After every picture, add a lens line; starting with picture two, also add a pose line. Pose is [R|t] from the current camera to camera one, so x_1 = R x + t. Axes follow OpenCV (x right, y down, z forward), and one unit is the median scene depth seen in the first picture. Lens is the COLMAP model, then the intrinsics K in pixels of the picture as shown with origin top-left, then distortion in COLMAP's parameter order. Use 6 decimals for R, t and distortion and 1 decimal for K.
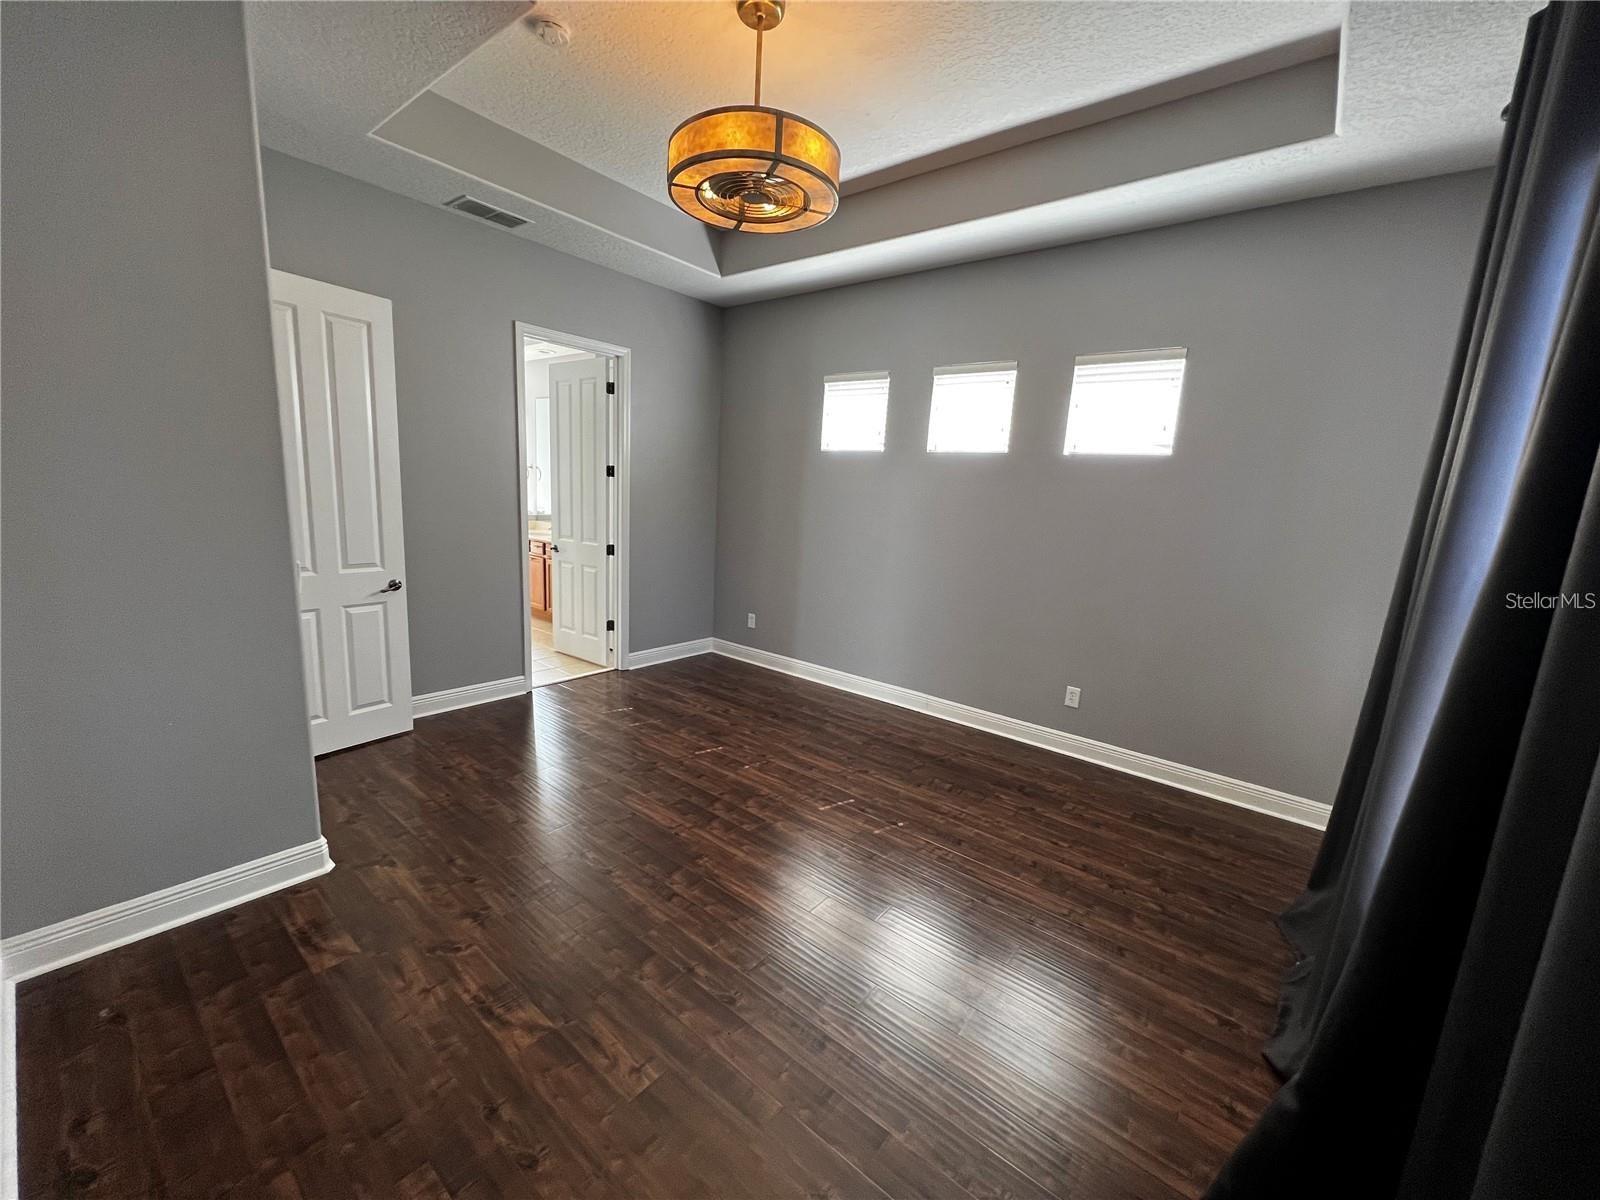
lens RADIAL K [[636.7, 0, 800.2], [0, 636.7, 604.0], [0, 0, 1]] dist [0.000742, 0.000164]
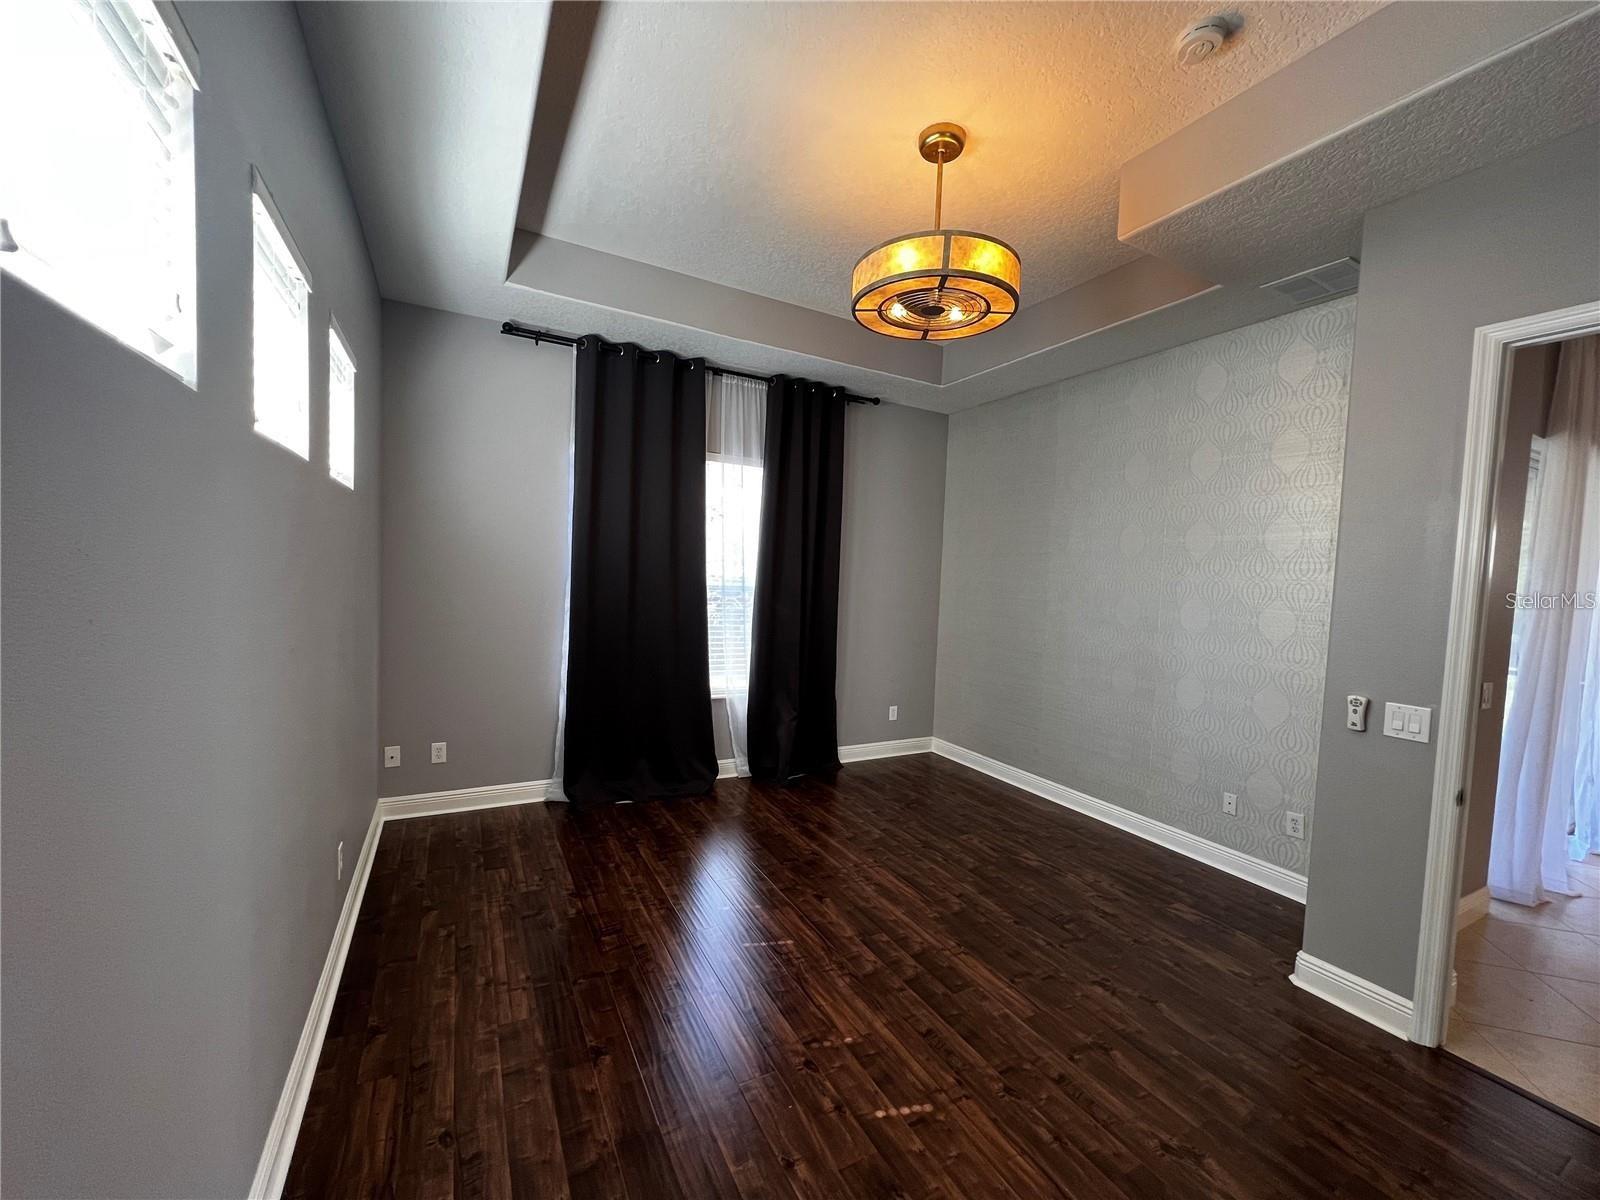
lens RADIAL K [[636.7, 0, 801.6], [0, 636.7, 602.5], [0, 0, 1]] dist [0.000742, 0.000164]
pose [[-0.918182, -0.112616, 0.379816, -0.260136], [-0.019692, 0.970534, 0.240160, -0.336860], [-0.395670, 0.213031, -0.893344, 1.695924]]
